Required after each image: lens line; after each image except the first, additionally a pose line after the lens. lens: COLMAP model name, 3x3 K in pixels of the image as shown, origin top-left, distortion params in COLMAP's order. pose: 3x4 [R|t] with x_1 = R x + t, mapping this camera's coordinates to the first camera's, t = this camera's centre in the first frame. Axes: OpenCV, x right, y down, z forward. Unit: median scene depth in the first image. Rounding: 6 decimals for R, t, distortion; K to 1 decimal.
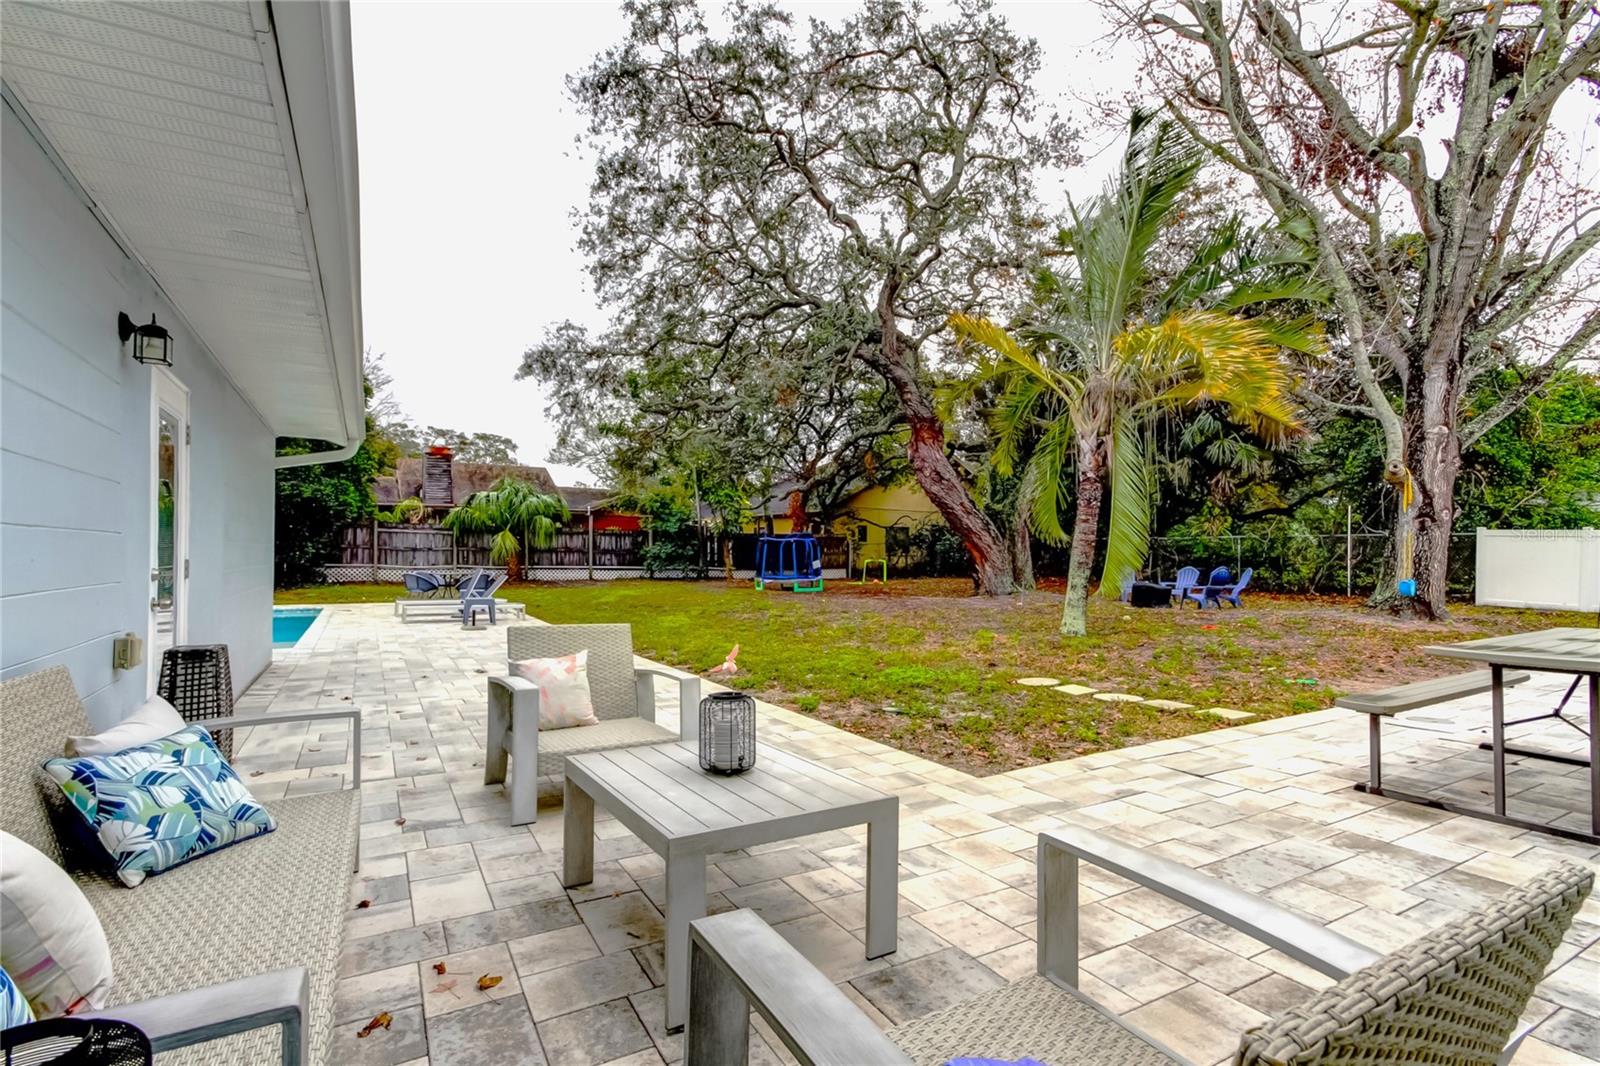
lens RADIAL K [[766.3, 0, 801.3], [0, 766.3, 543.0], [0, 0, 1]] dist [0.023107, -0.006960]
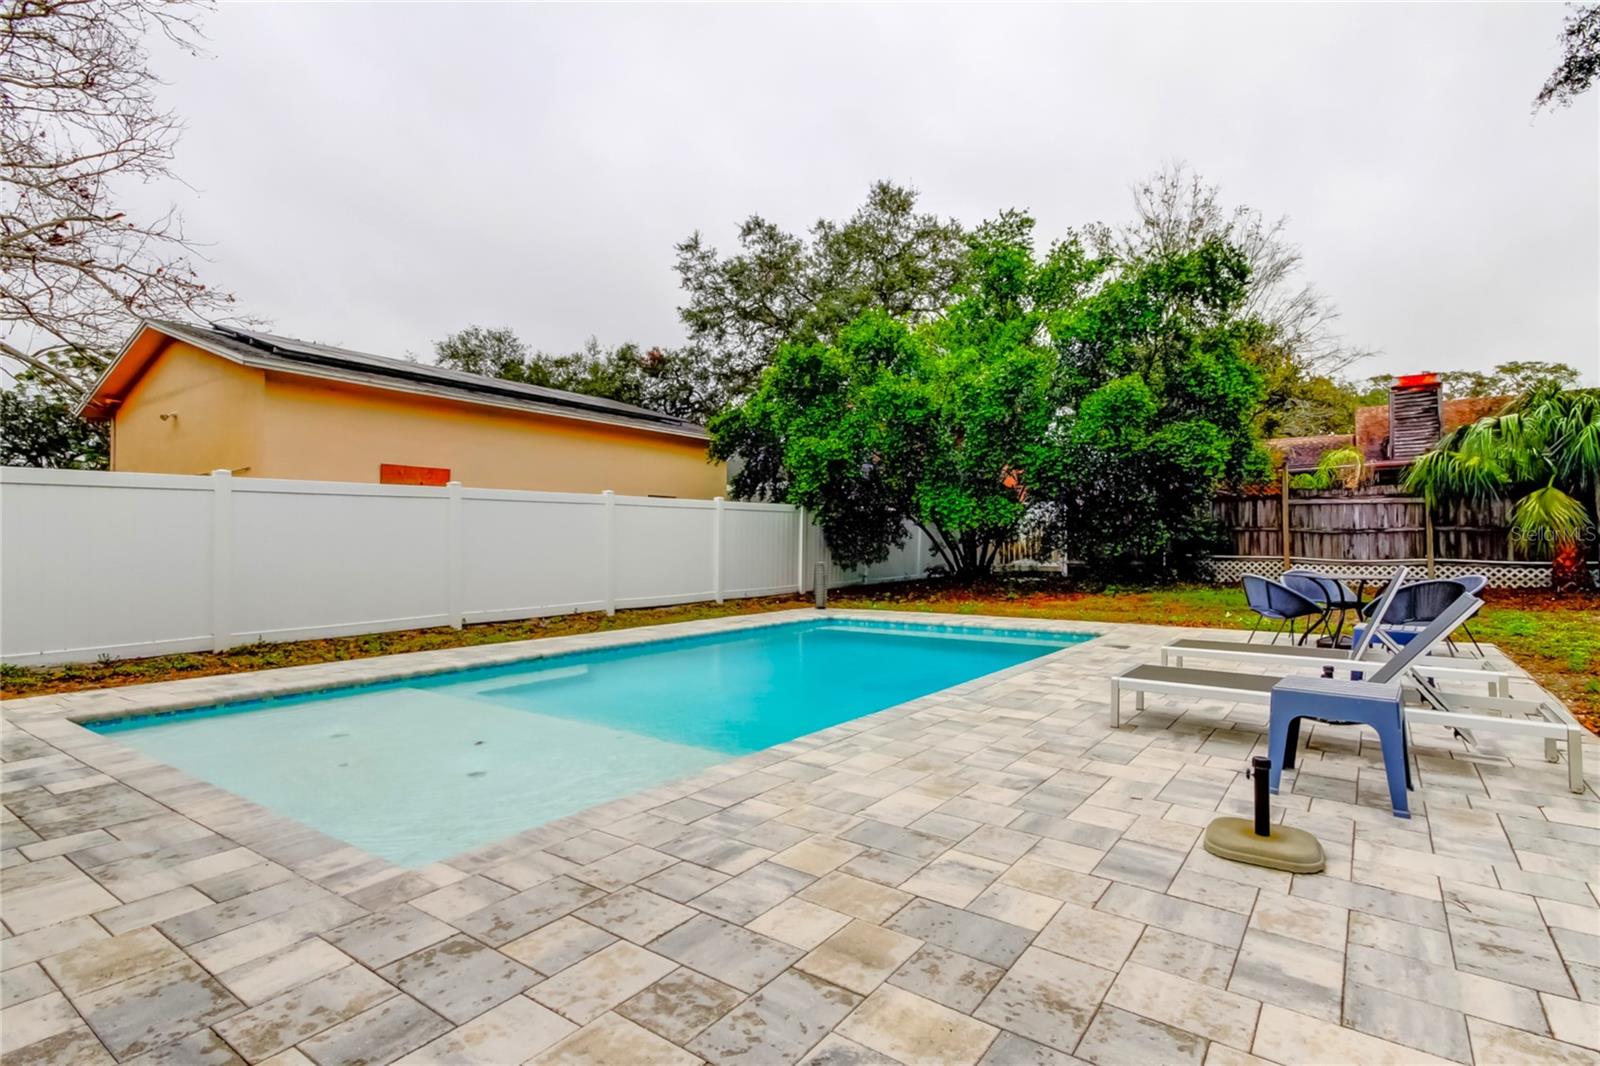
lens RADIAL K [[766.3, 0, 809.5], [0, 766.3, 538.1], [0, 0, 1]] dist [0.023107, -0.006960]
pose [[0.418524, -0.016450, -0.908057, -0.129312], [0.020163, 0.999758, -0.008818, 0.010438], [0.907982, -0.014619, 0.418755, 0.361949]]
